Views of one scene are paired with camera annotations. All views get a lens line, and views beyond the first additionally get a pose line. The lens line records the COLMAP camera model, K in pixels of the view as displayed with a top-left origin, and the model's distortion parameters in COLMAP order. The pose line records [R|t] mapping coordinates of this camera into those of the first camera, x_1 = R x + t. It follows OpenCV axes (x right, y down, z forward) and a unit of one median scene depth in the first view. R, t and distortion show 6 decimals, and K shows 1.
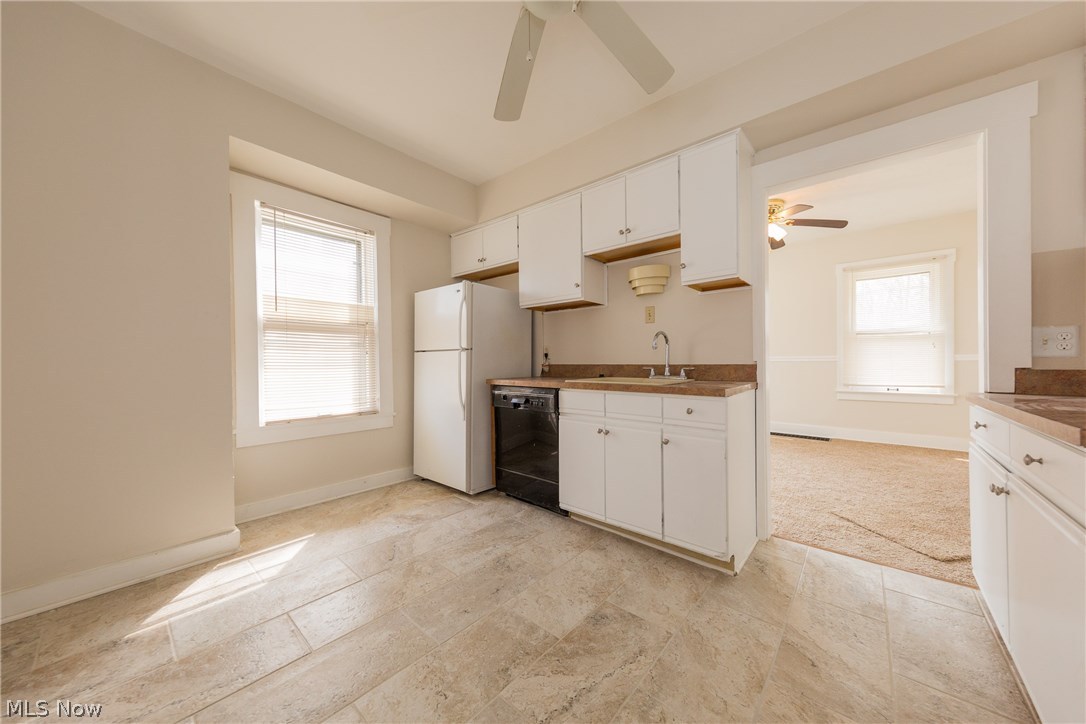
lens RADIAL K [[373.2, 0, 544.0], [0, 373.2, 363.1], [0, 0, 1]] dist [0.010897, 0.000007]
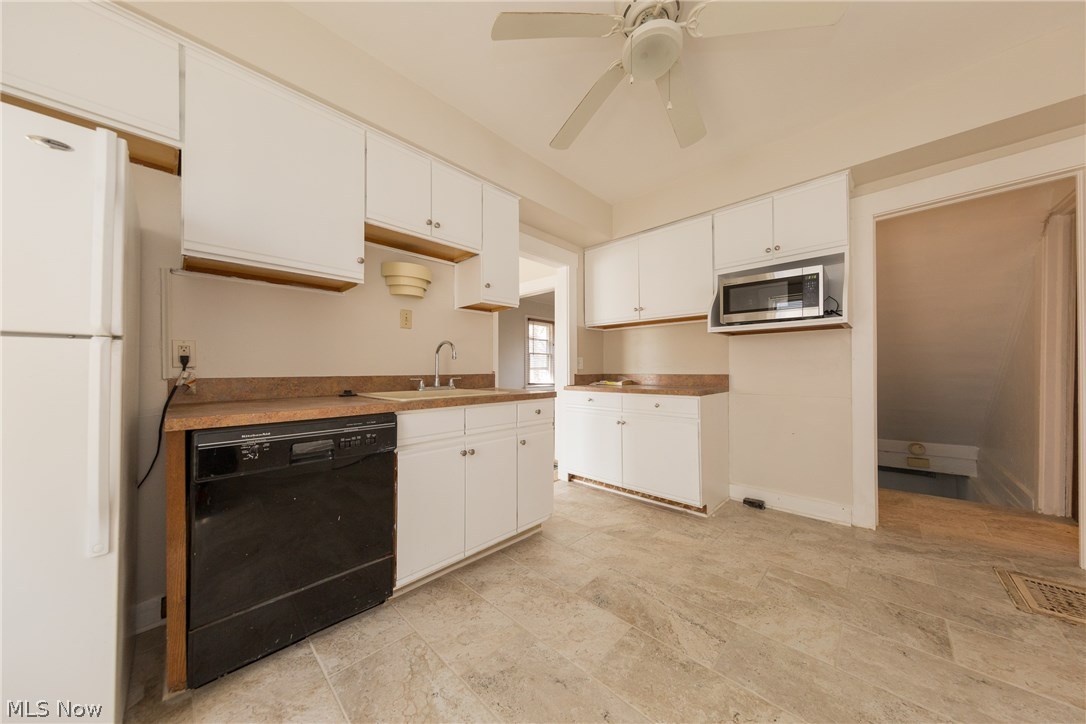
lens RADIAL K [[357.3, 0, 543.0], [0, 357.3, 362.0], [0, 0, 1]] dist [0.007930, -0.000064]
pose [[0.049114, 0.022966, 0.998529, -0.600288], [0.005521, 0.999714, -0.023265, -0.006766], [-0.998778, 0.006655, 0.048973, 0.699485]]
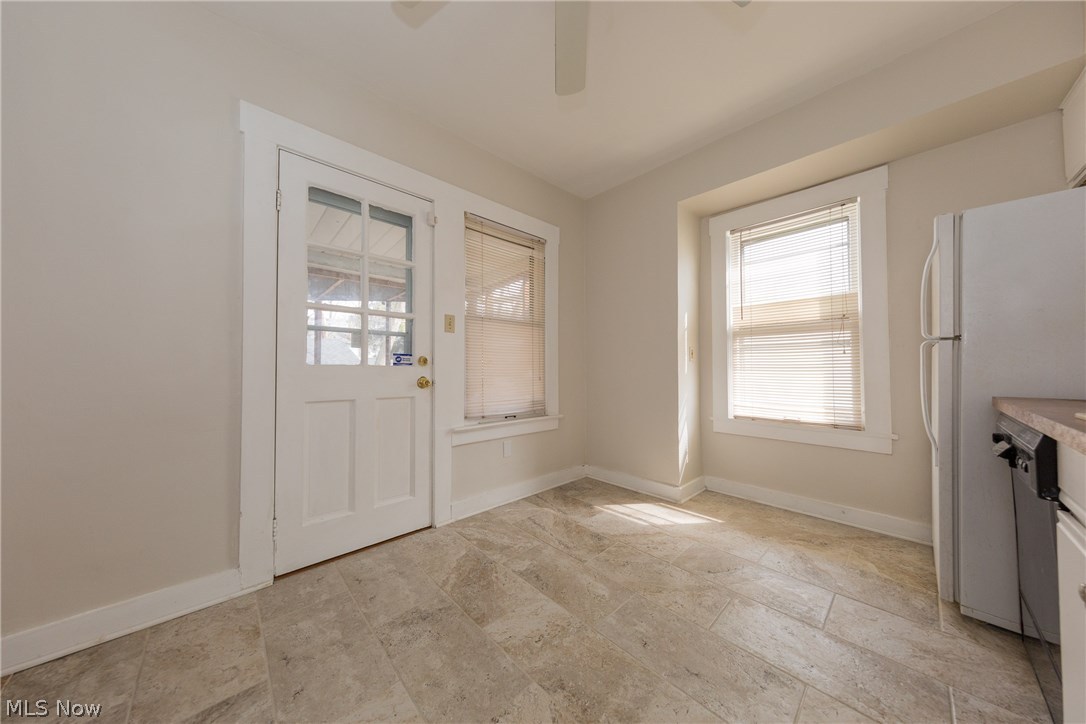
lens RADIAL K [[344.9, 0, 550.6], [0, 344.9, 363.9], [0, 0, 1]] dist [0.008076, -0.000059]
pose [[-0.080199, -0.008920, -0.996739, 0.408675], [0.001414, 0.999958, -0.009063, 0.004480], [0.996778, -0.002136, -0.080183, 0.545438]]
